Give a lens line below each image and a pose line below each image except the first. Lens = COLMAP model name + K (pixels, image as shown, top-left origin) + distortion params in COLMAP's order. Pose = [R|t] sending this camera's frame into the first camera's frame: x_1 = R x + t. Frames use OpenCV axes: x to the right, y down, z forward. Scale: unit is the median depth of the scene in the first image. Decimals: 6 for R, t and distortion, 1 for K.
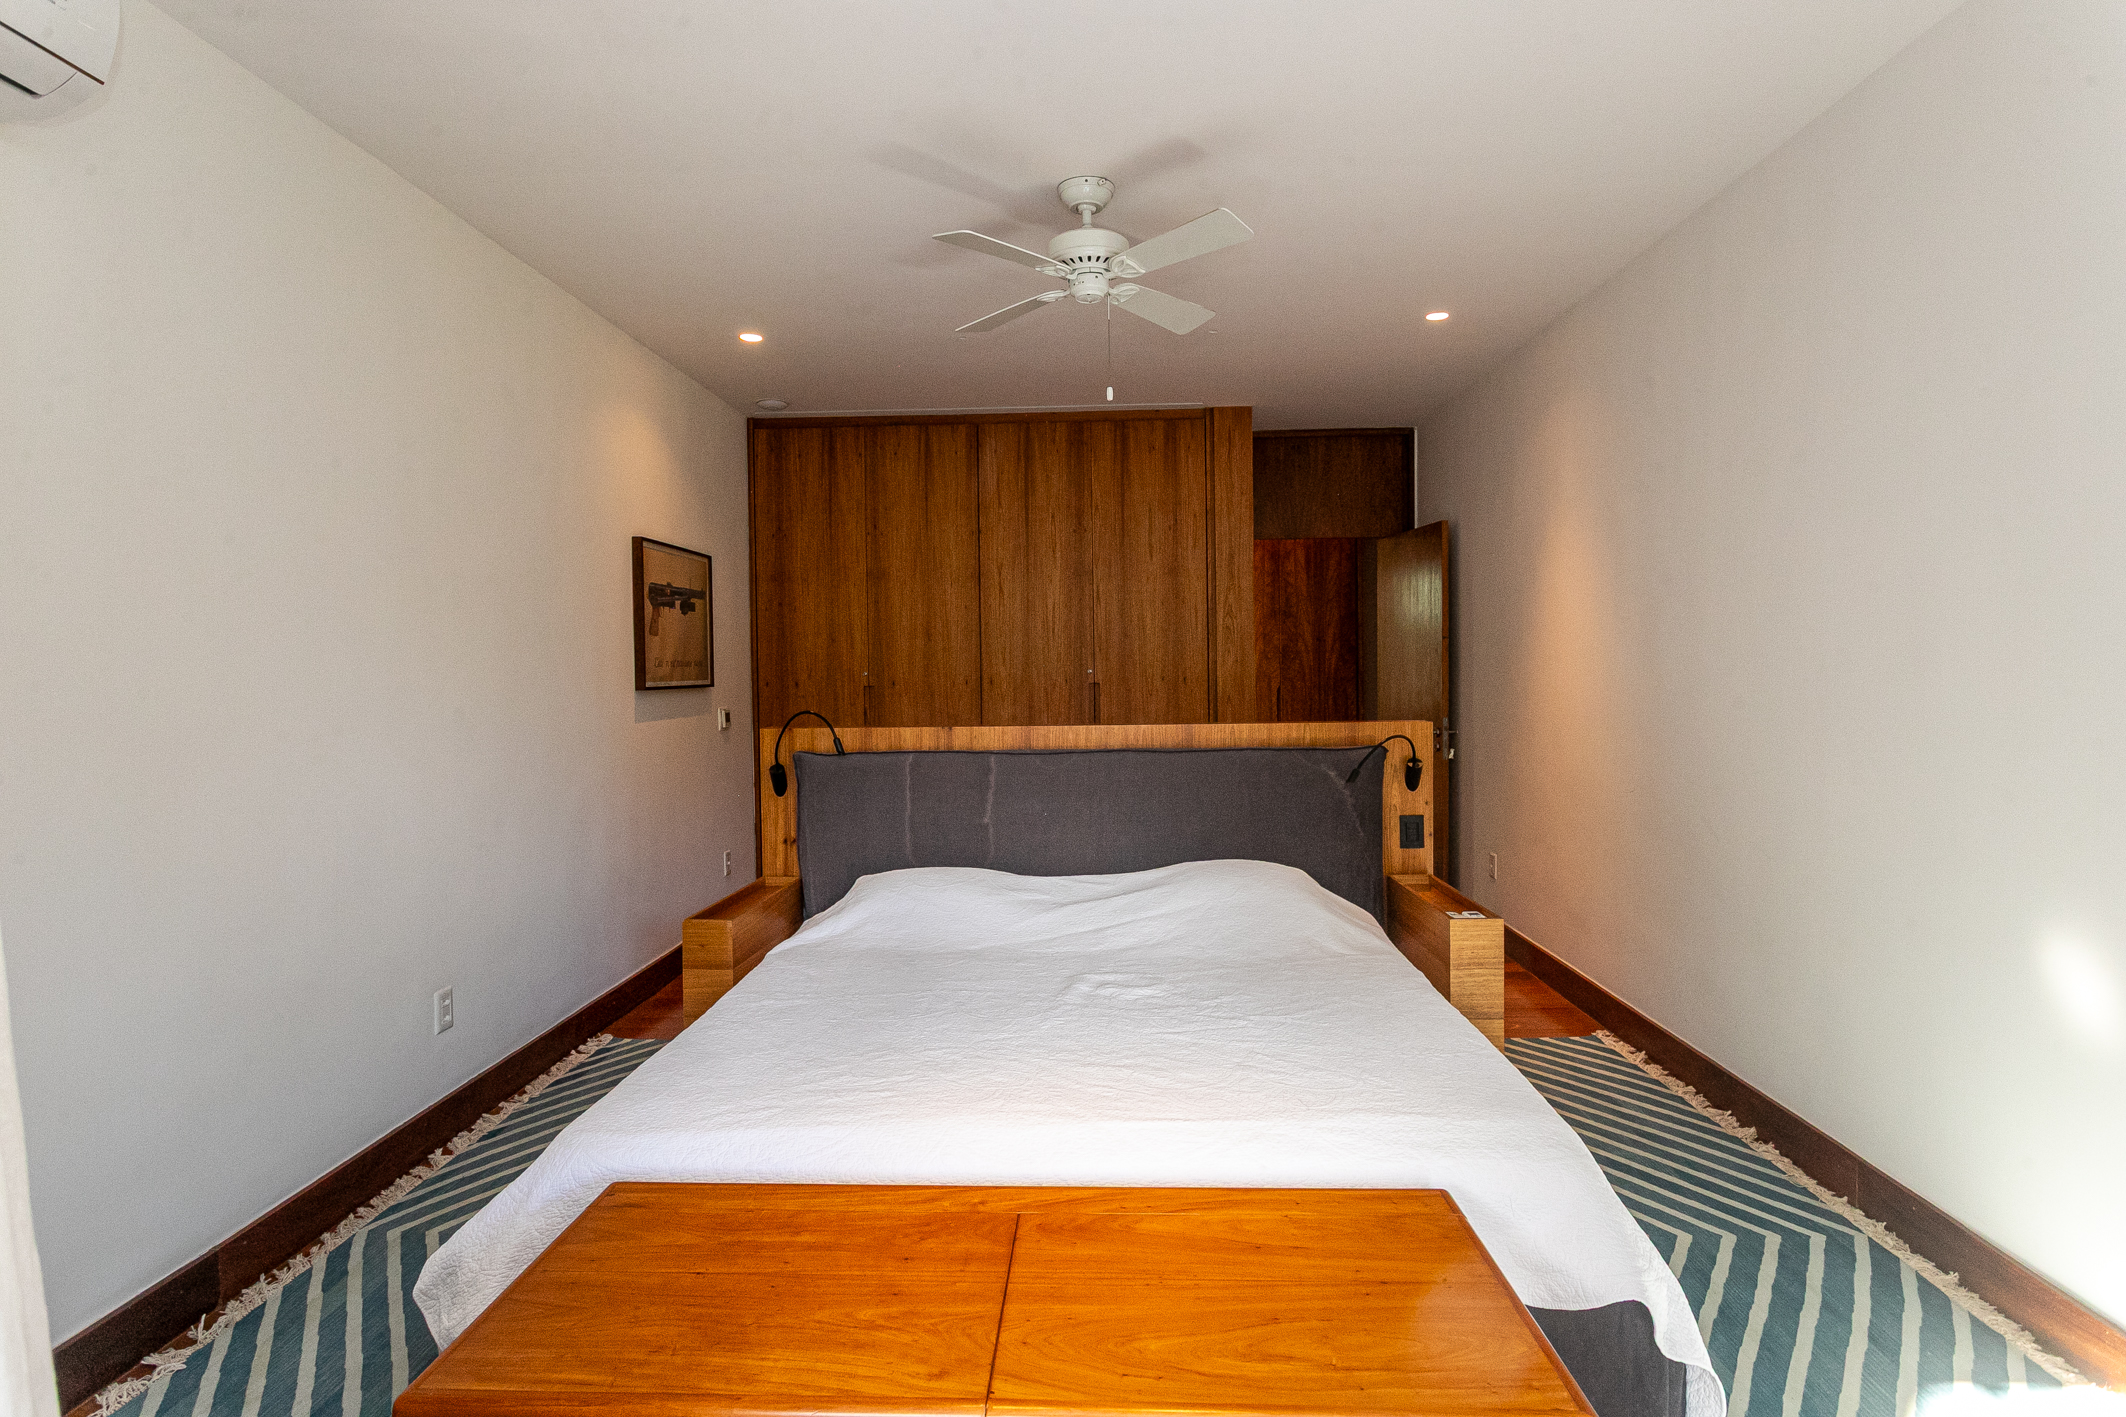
lens RADIAL K [[1153.7, 0, 1063.4], [0, 1153.7, 687.6], [0, 0, 1]] dist [0.001012, 0.000365]
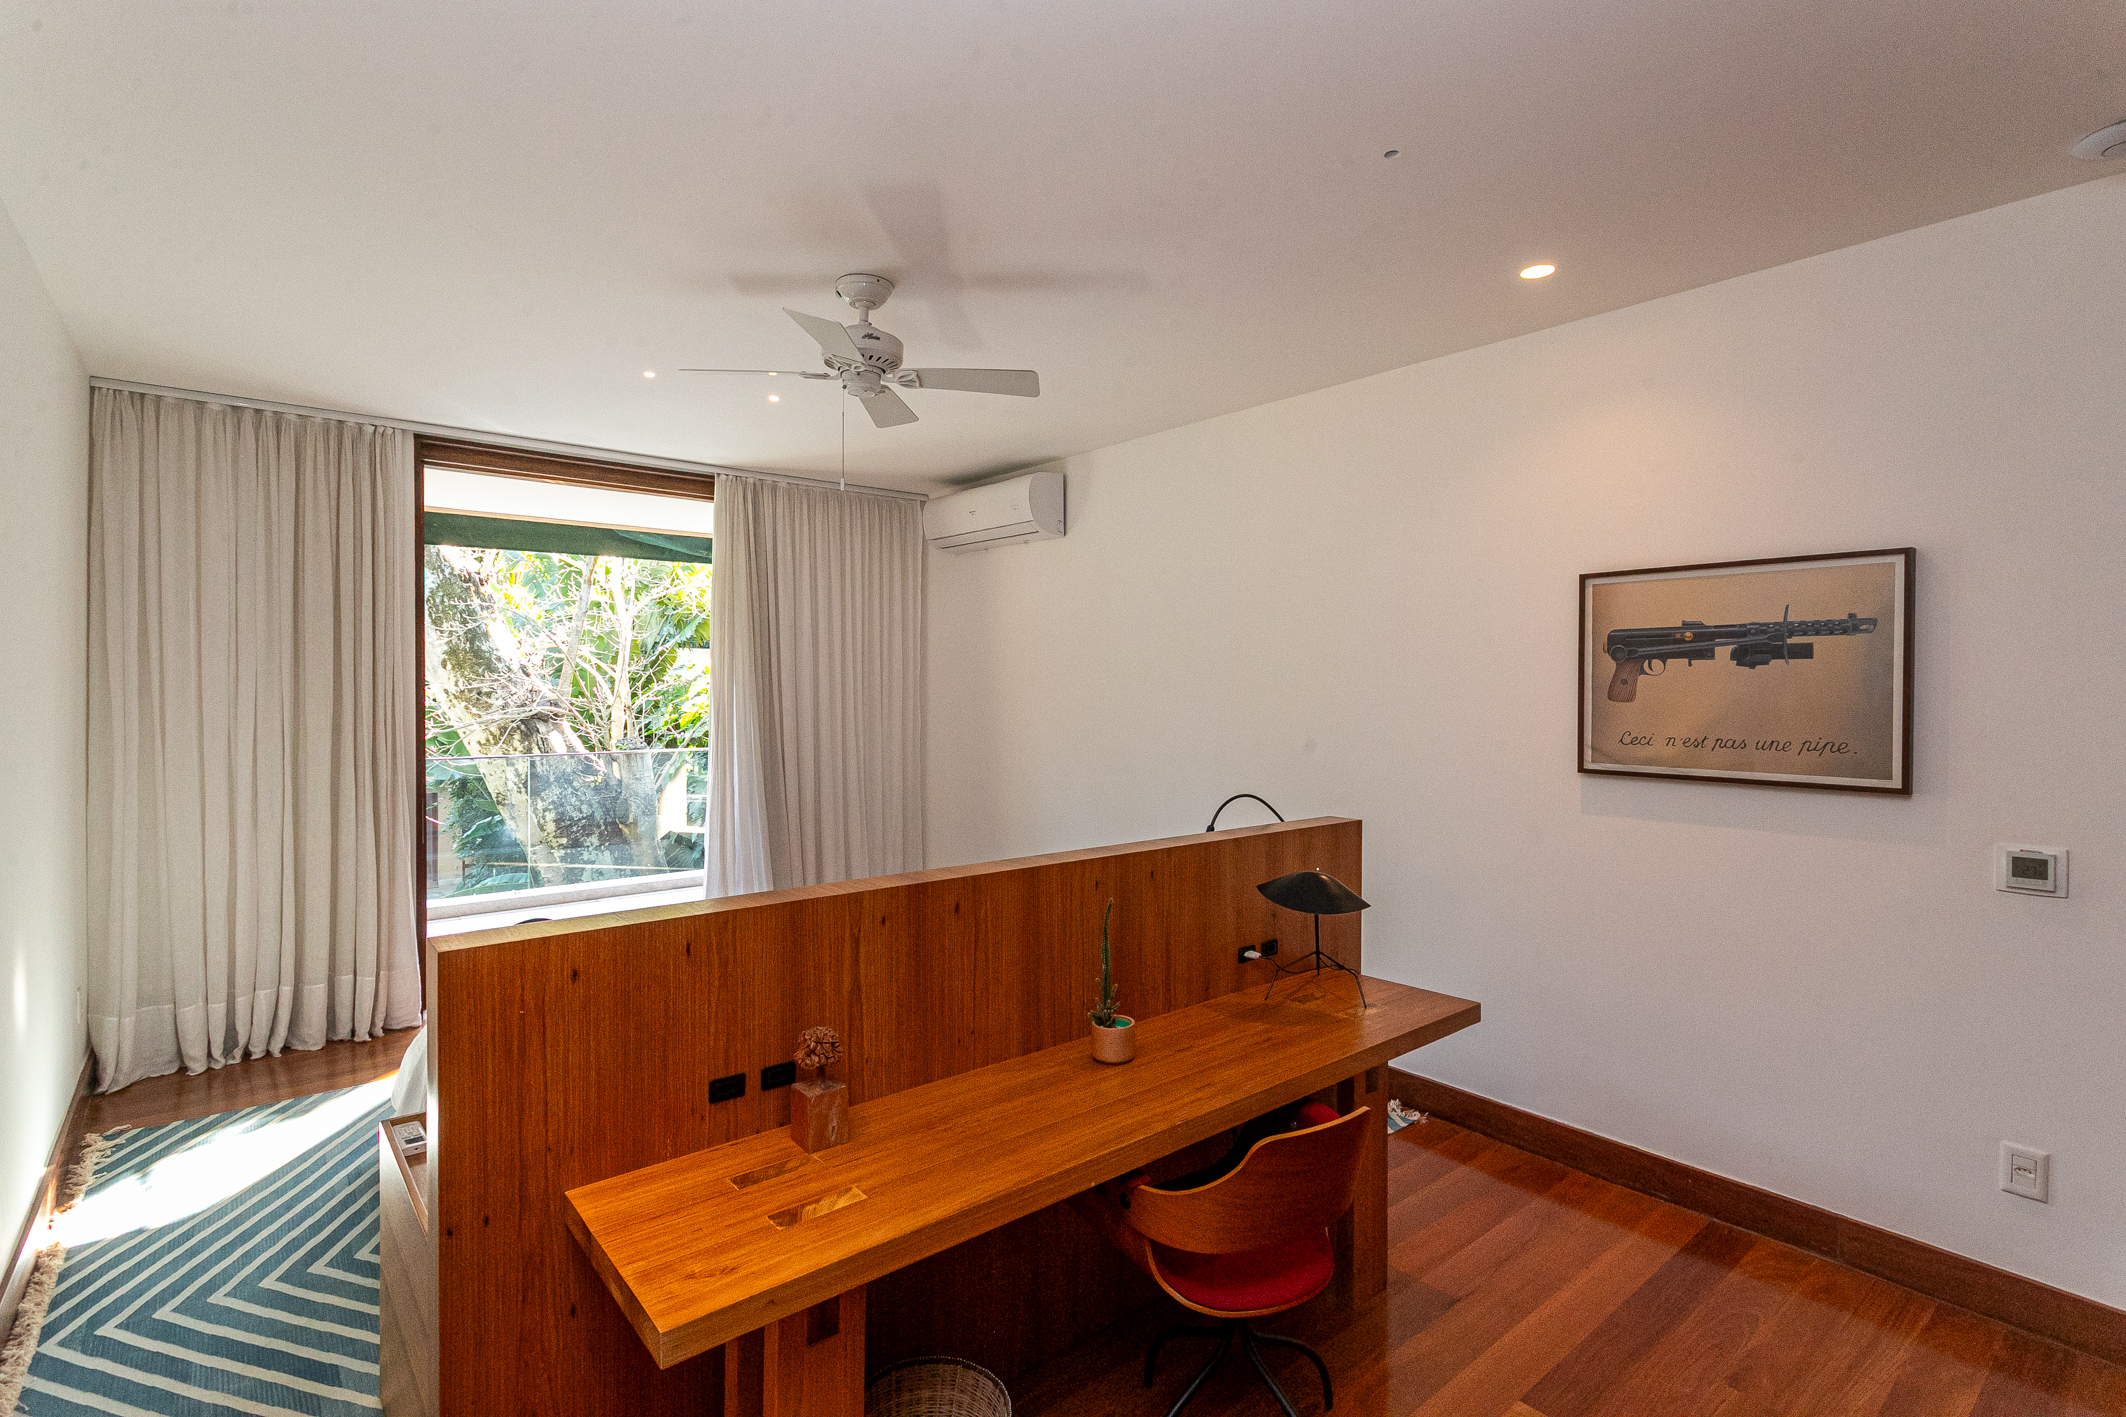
lens RADIAL K [[1012.3, 0, 1063.0], [0, 1012.3, 708.5], [0, 0, 1]] dist [0.000082, 0.000166]
pose [[-0.748288, 0.025789, -0.662872, 0.344767], [-0.006455, 0.998914, 0.046150, -0.069560], [0.663342, 0.038813, -0.747309, 1.272719]]
